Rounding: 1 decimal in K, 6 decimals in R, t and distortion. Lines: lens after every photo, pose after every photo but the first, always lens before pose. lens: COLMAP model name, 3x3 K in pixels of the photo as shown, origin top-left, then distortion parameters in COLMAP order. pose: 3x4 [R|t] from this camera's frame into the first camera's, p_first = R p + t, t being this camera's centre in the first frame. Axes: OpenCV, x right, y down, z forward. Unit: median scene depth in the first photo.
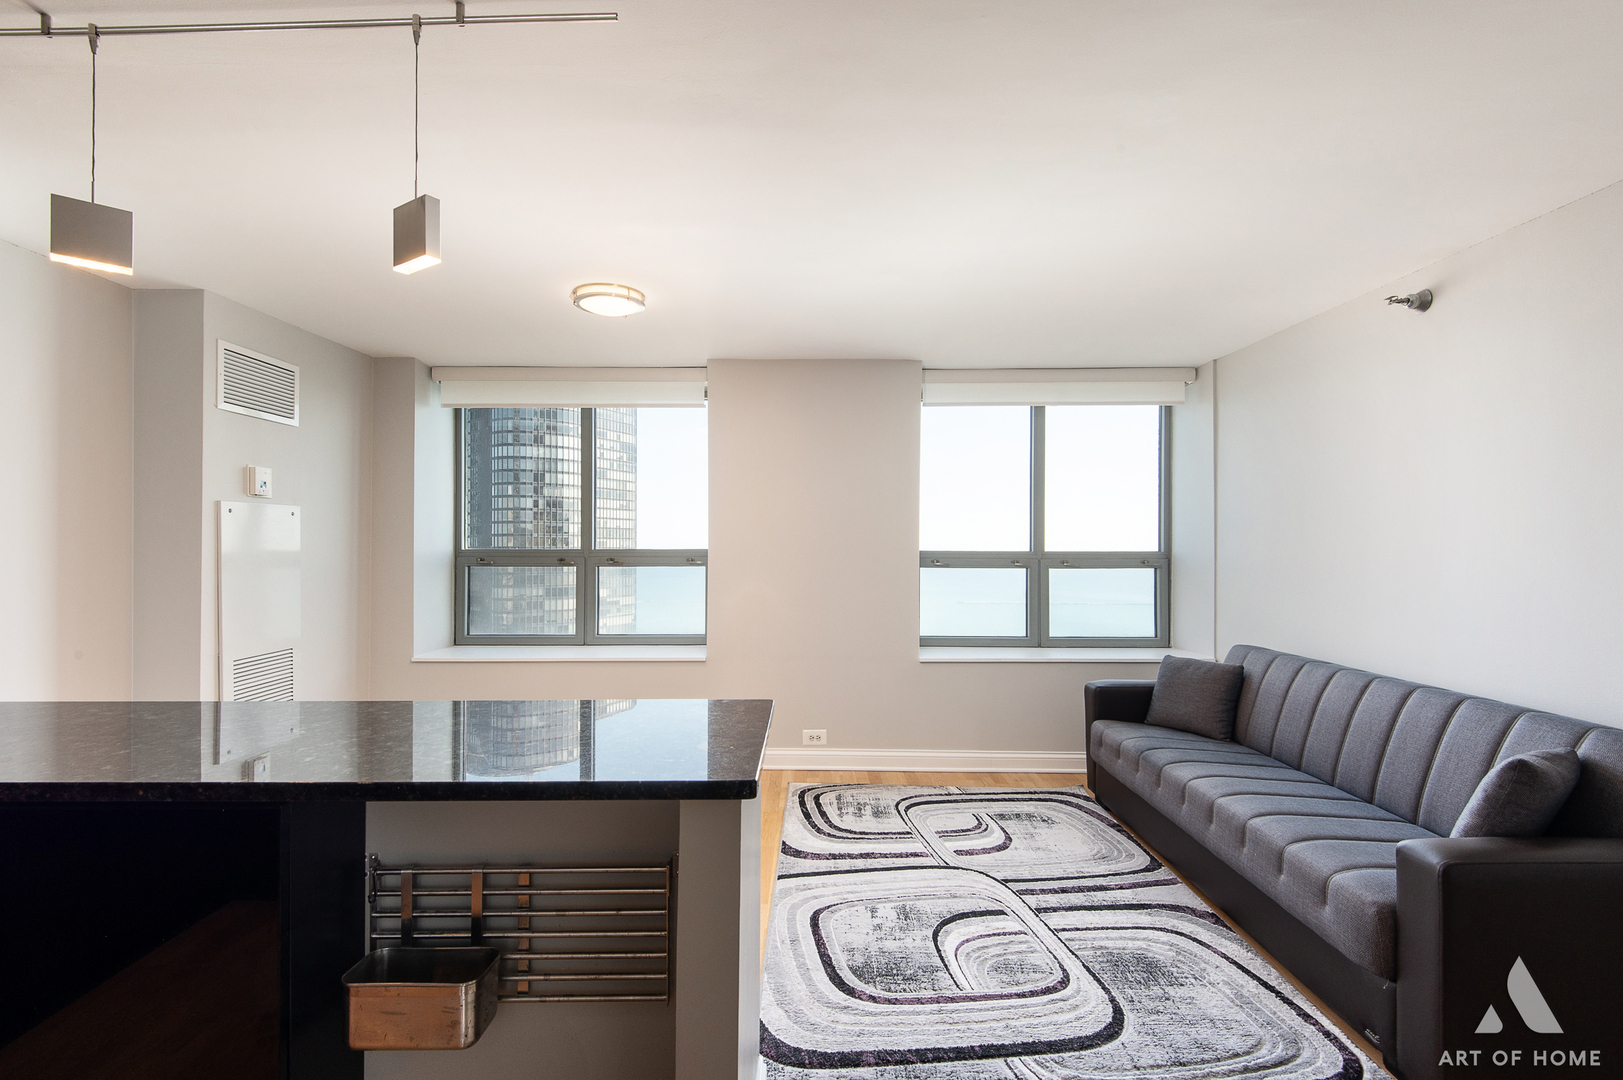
lens RADIAL K [[728.9, 0, 806.3], [0, 728.9, 542.1], [0, 0, 1]] dist [0.028392, -0.015517]
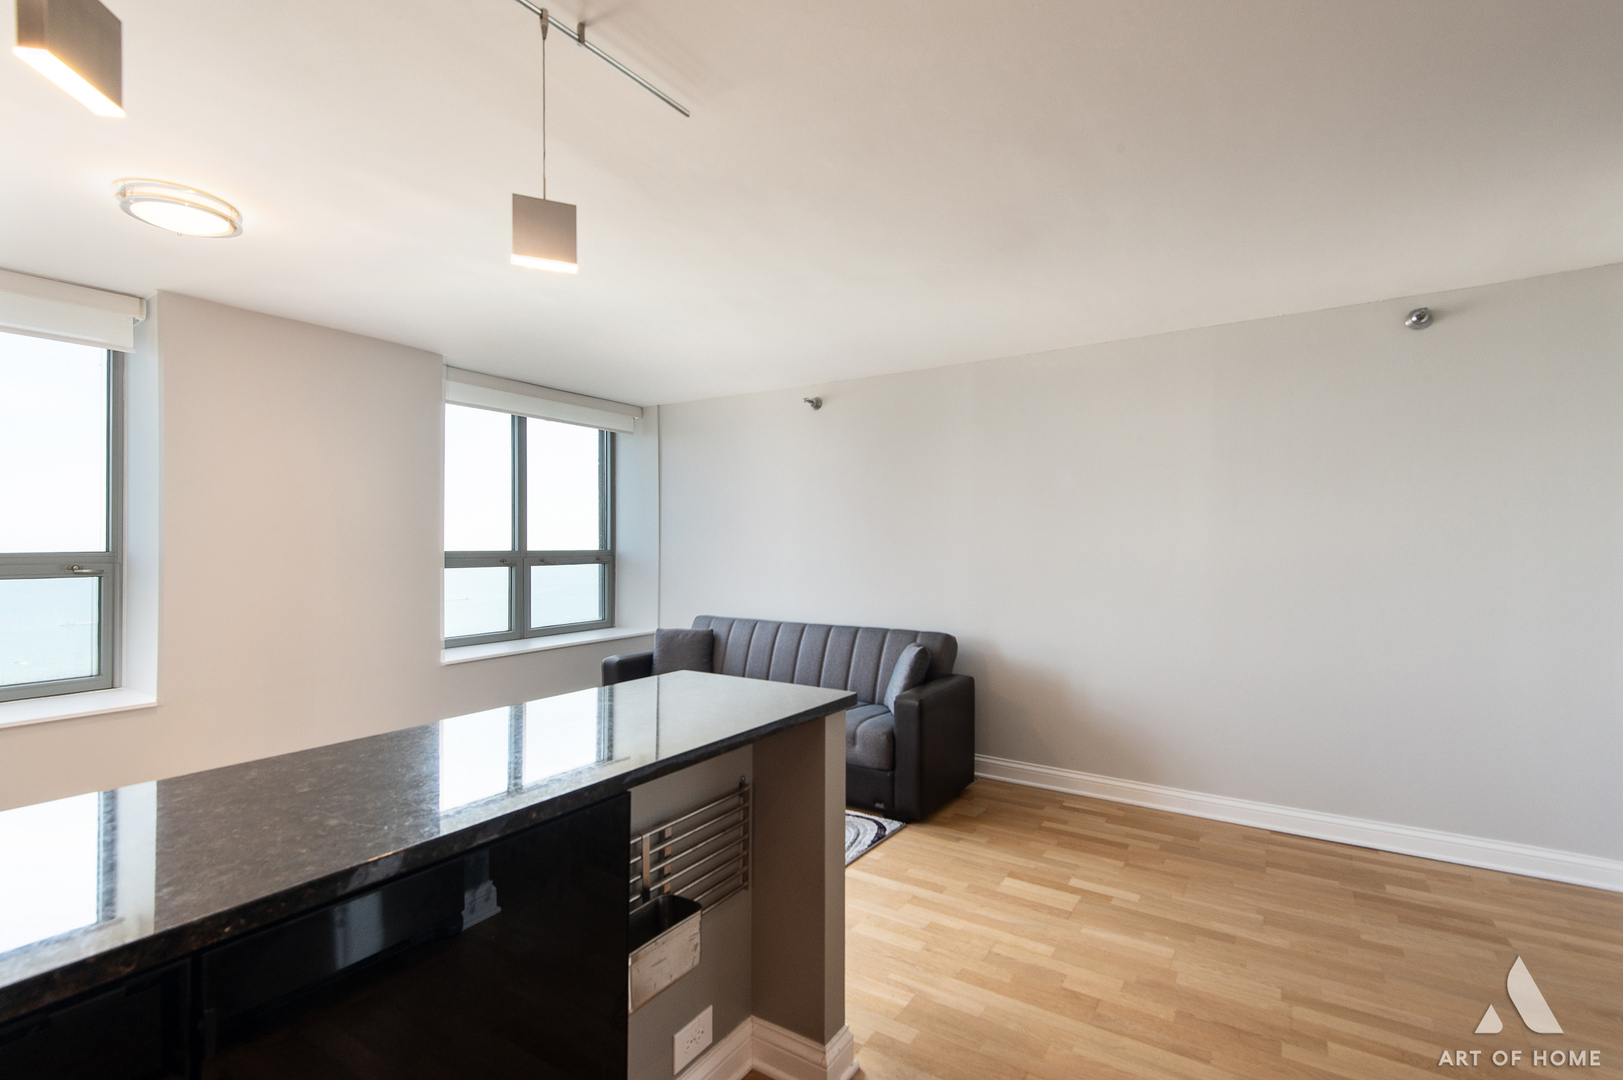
lens RADIAL K [[728.9, 0, 802.3], [0, 728.9, 542.9], [0, 0, 1]] dist [0.028392, -0.015517]
pose [[0.550754, 0.001735, 0.834666, -0.495164], [-0.004719, 0.999988, 0.001035, -0.002602], [-0.834654, -0.004508, 0.550756, 0.072544]]
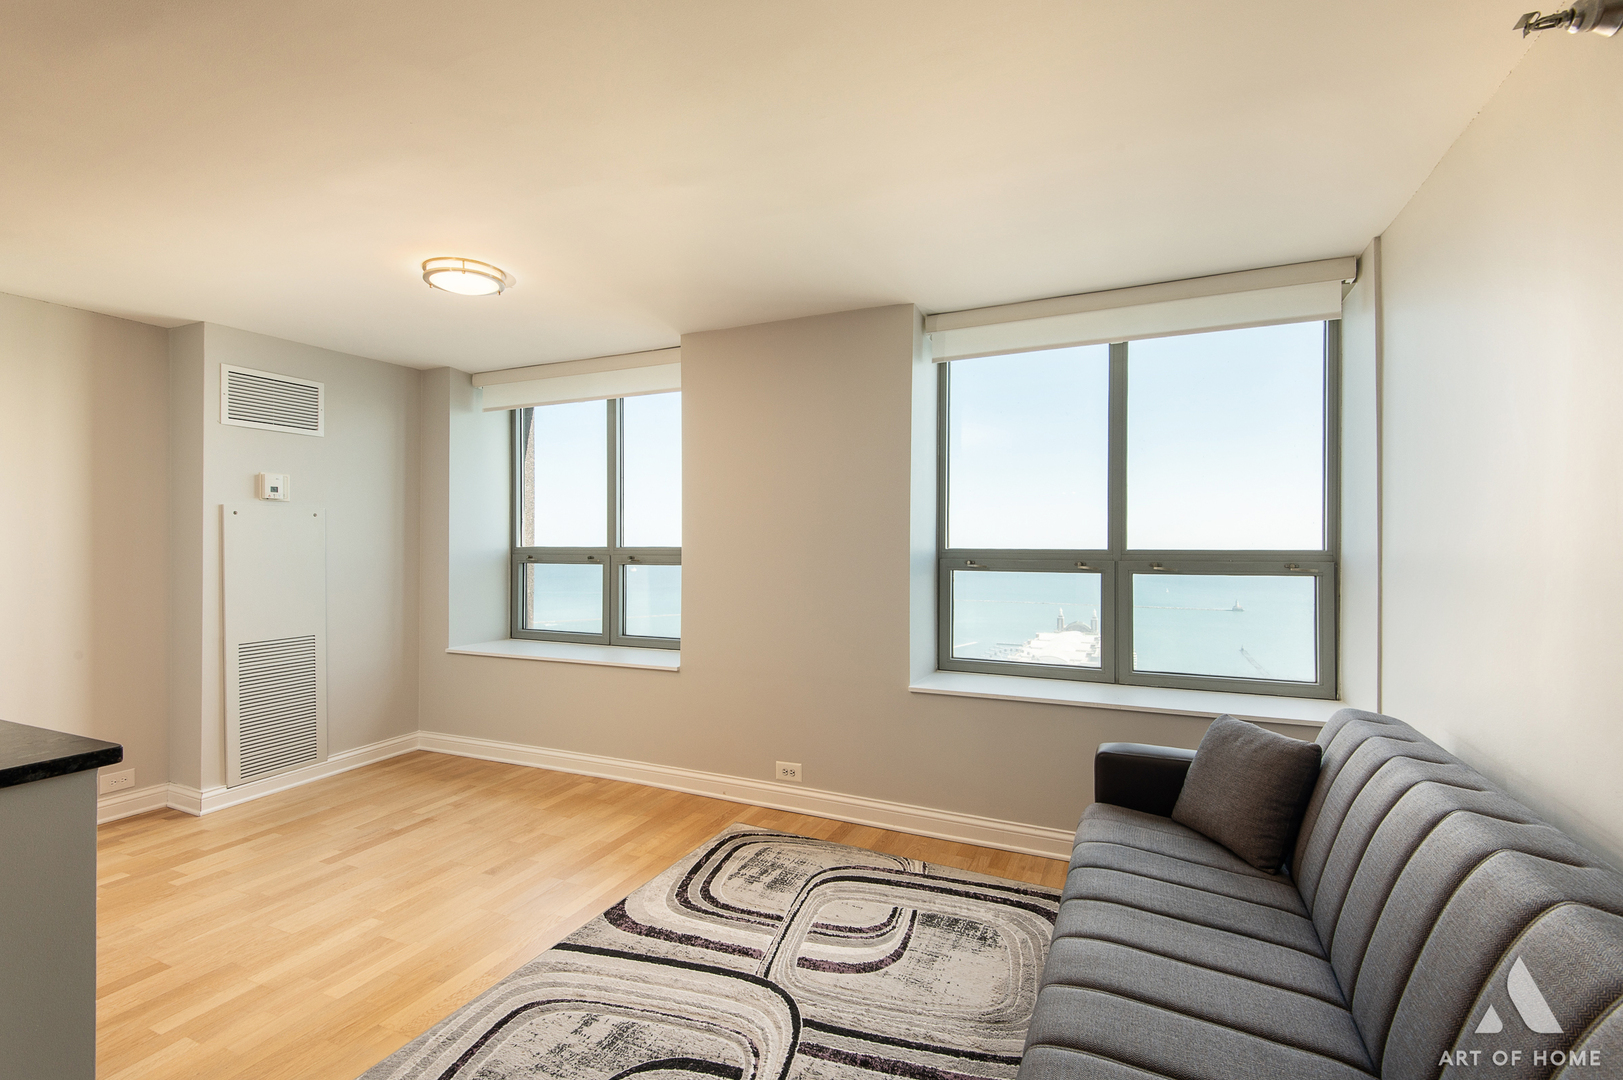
lens RADIAL K [[728.9, 0, 805.9], [0, 728.9, 543.5], [0, 0, 1]] dist [0.028392, -0.015517]
pose [[0.910454, -0.002456, -0.413603, 0.463417], [0.004083, 0.999987, 0.003049, 0.004477], [0.413590, -0.004464, 0.910452, 0.304009]]
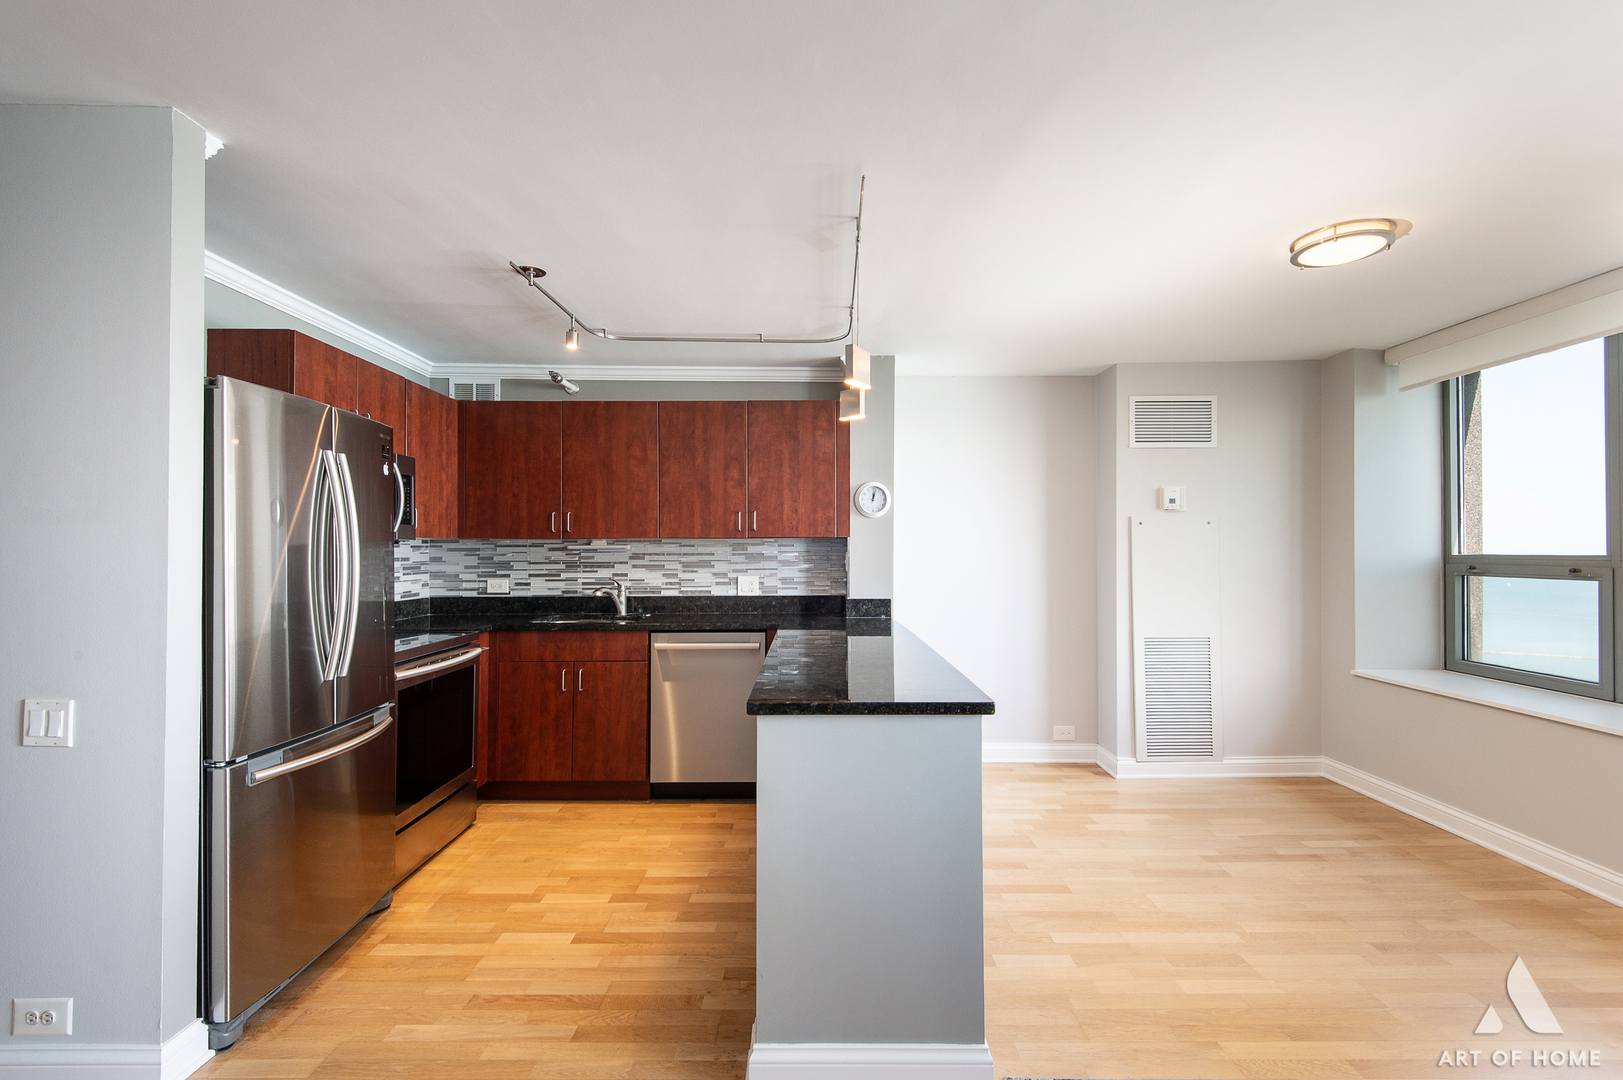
lens RADIAL K [[728.9, 0, 810.7], [0, 728.9, 540.1], [0, 0, 1]] dist [0.028392, -0.015517]
pose [[0.004247, -0.014735, -0.999882, 0.489355], [0.004984, 0.999879, -0.014714, 0.003266], [0.999979, -0.004921, 0.004320, 0.378276]]
